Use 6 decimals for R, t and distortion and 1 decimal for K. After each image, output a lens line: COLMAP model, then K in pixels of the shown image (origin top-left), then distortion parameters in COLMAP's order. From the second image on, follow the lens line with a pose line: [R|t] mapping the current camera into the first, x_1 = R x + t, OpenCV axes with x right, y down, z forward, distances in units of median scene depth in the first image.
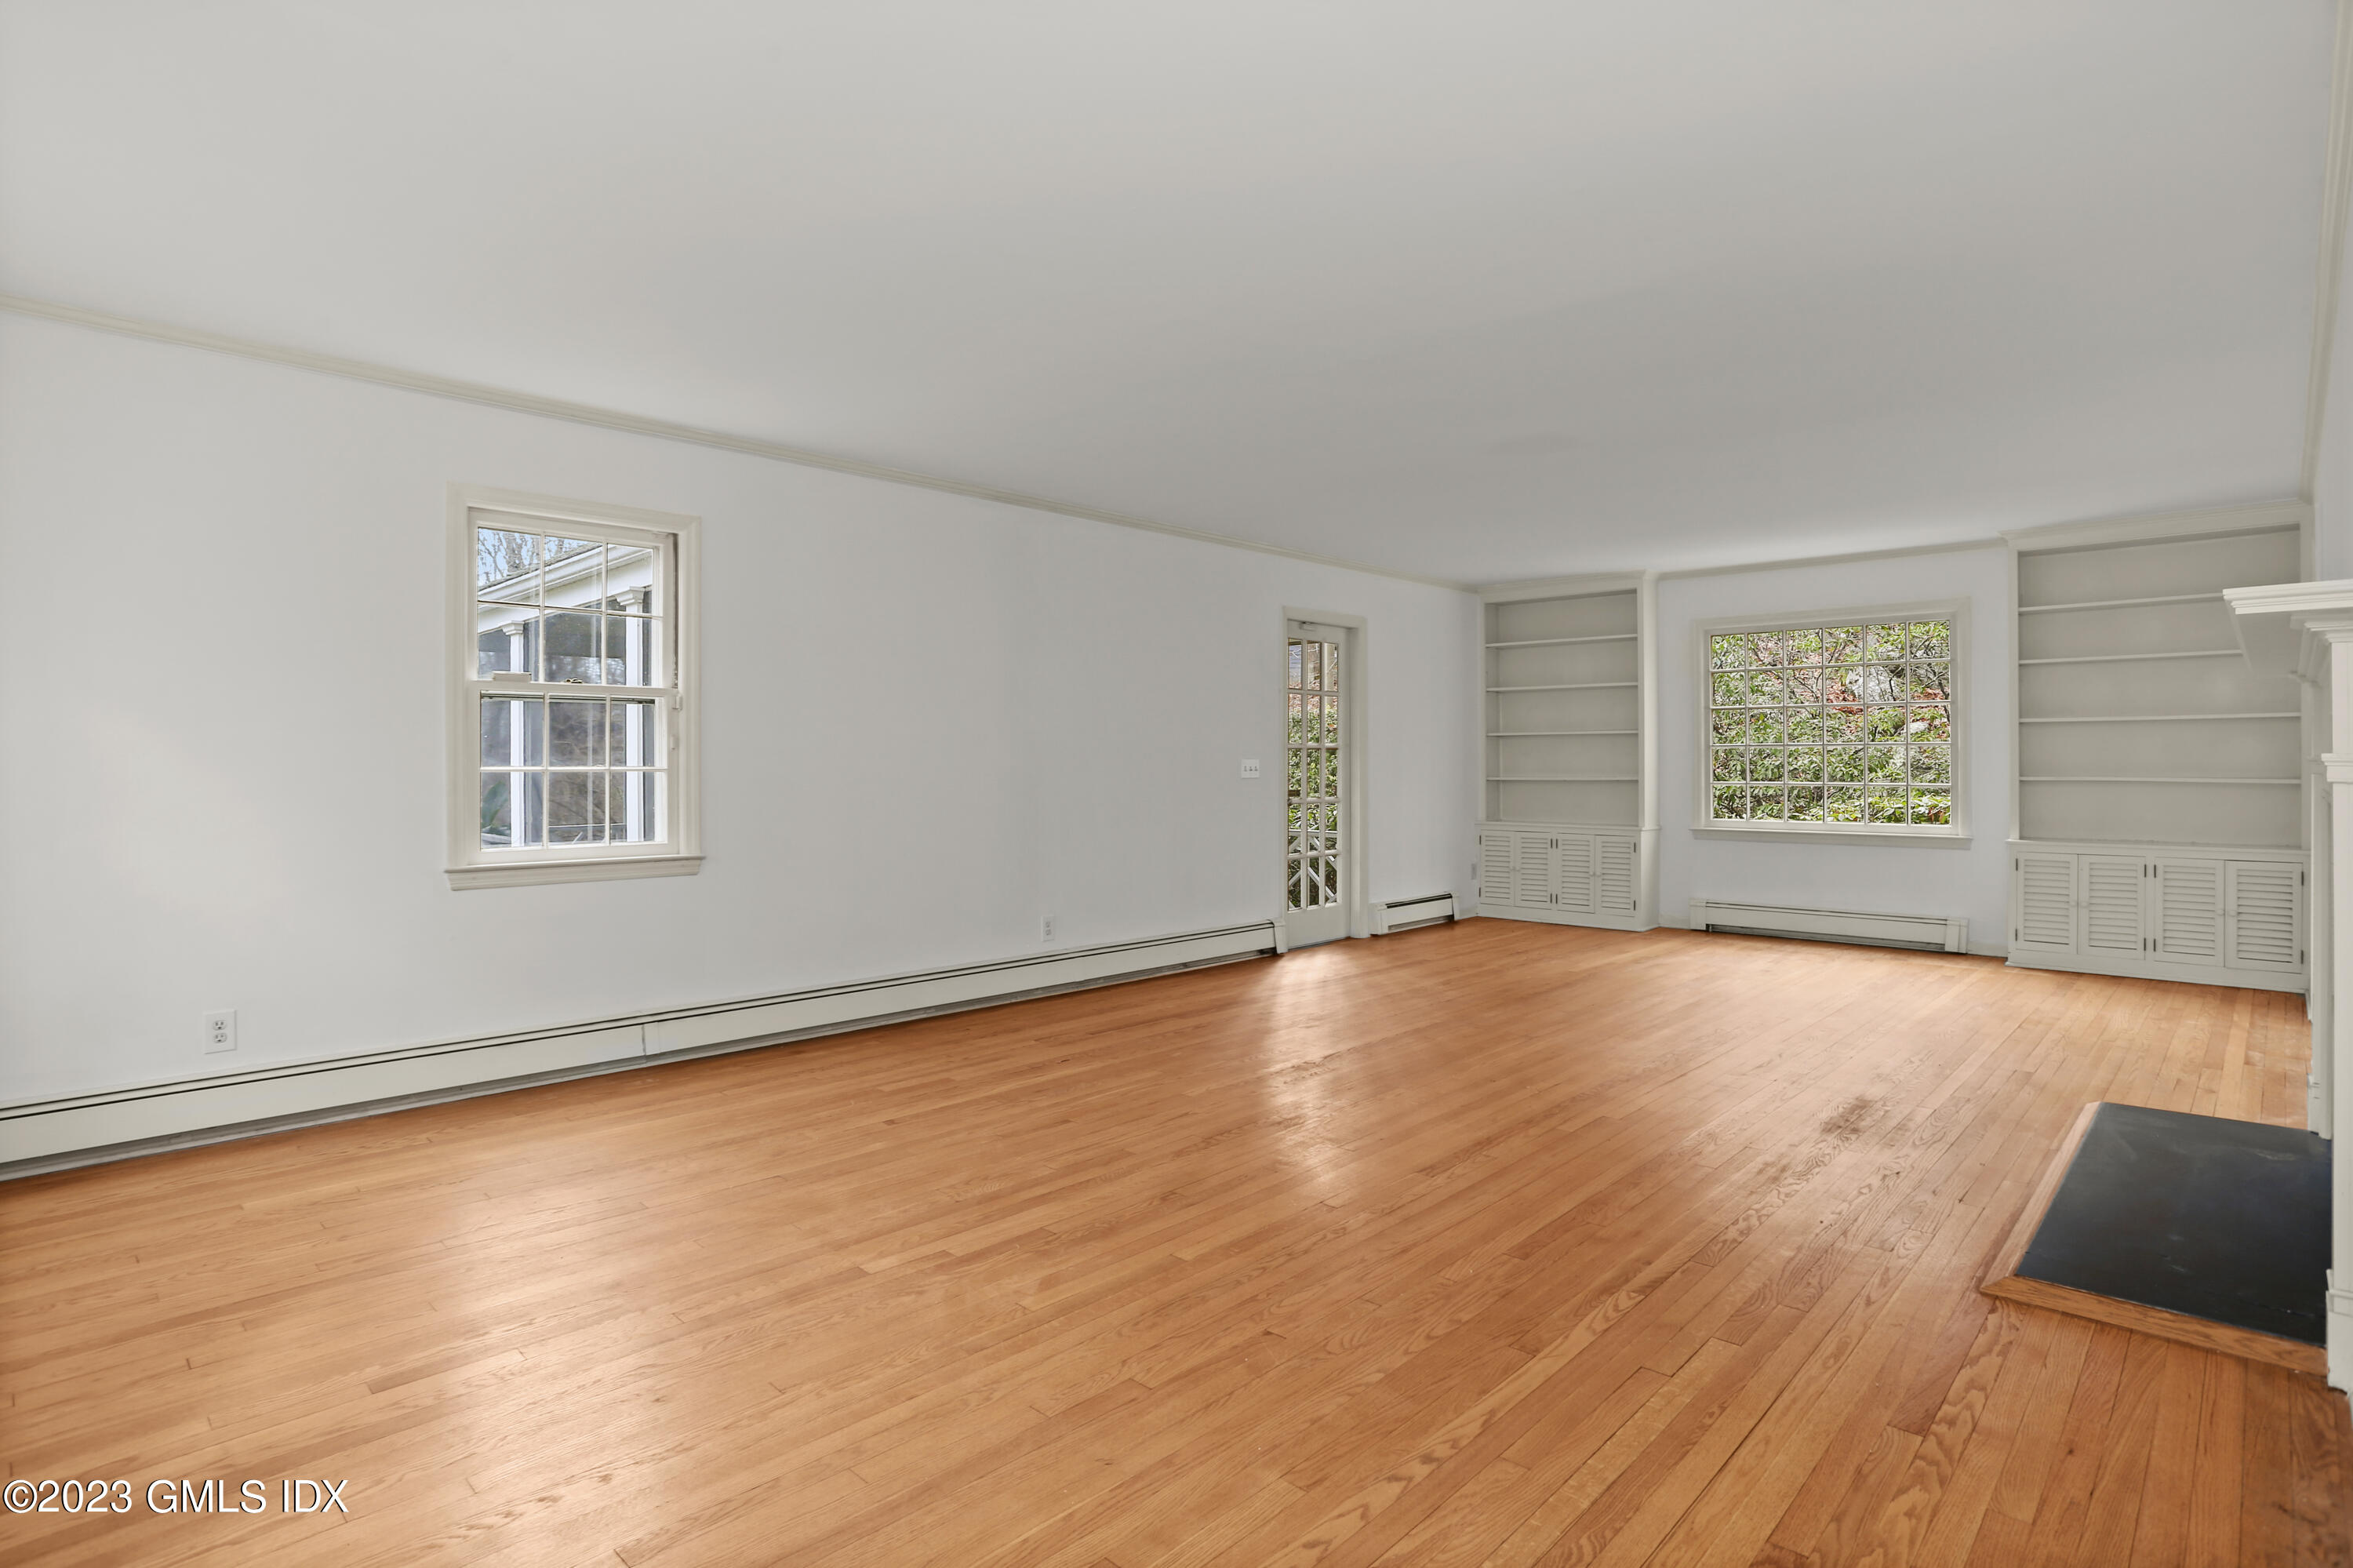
lens RADIAL K [[1159.2, 0, 1192.0], [0, 1159.2, 781.7], [0, 0, 1]] dist [-0.034741, 0.001278]
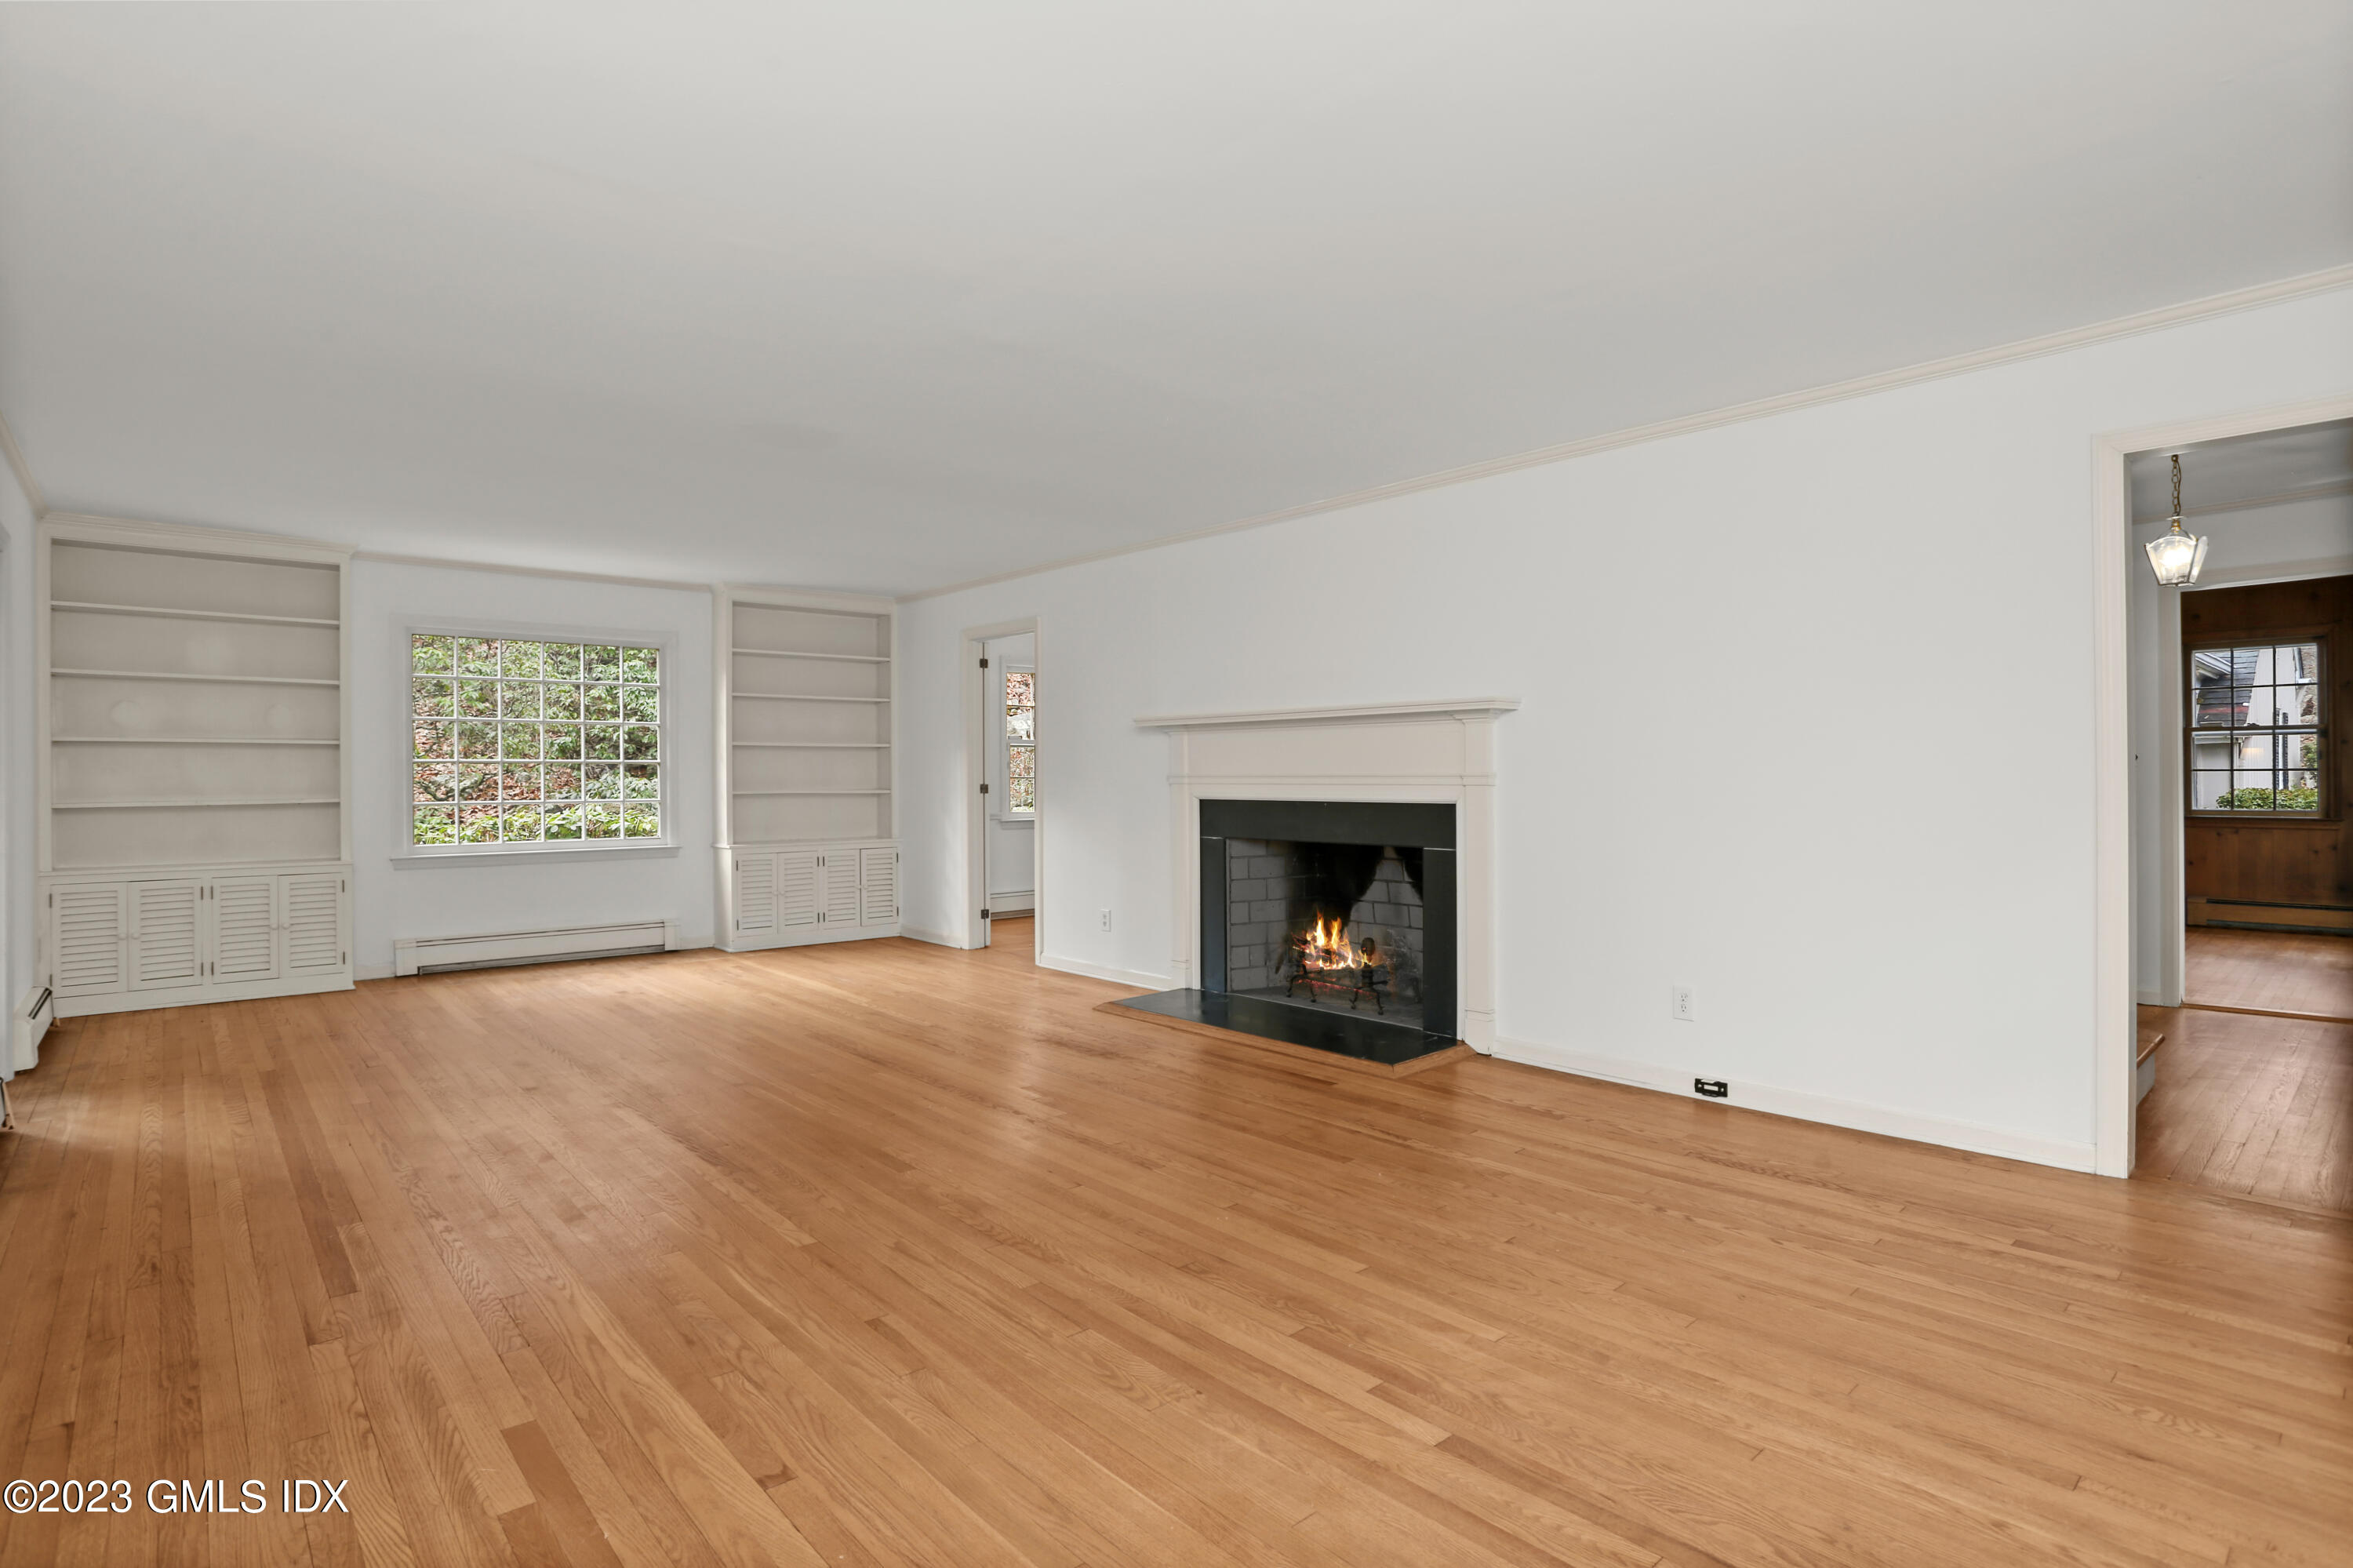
lens RADIAL K [[1156.1, 0, 1174.1], [0, 1156.1, 759.1], [0, 0, 1]] dist [-0.077346, 0.039929]
pose [[0.107809, 0.018751, 0.993995, -0.853289], [0.020917, 0.999558, -0.021124, -0.005341], [-0.993952, 0.023068, 0.107369, 0.888214]]
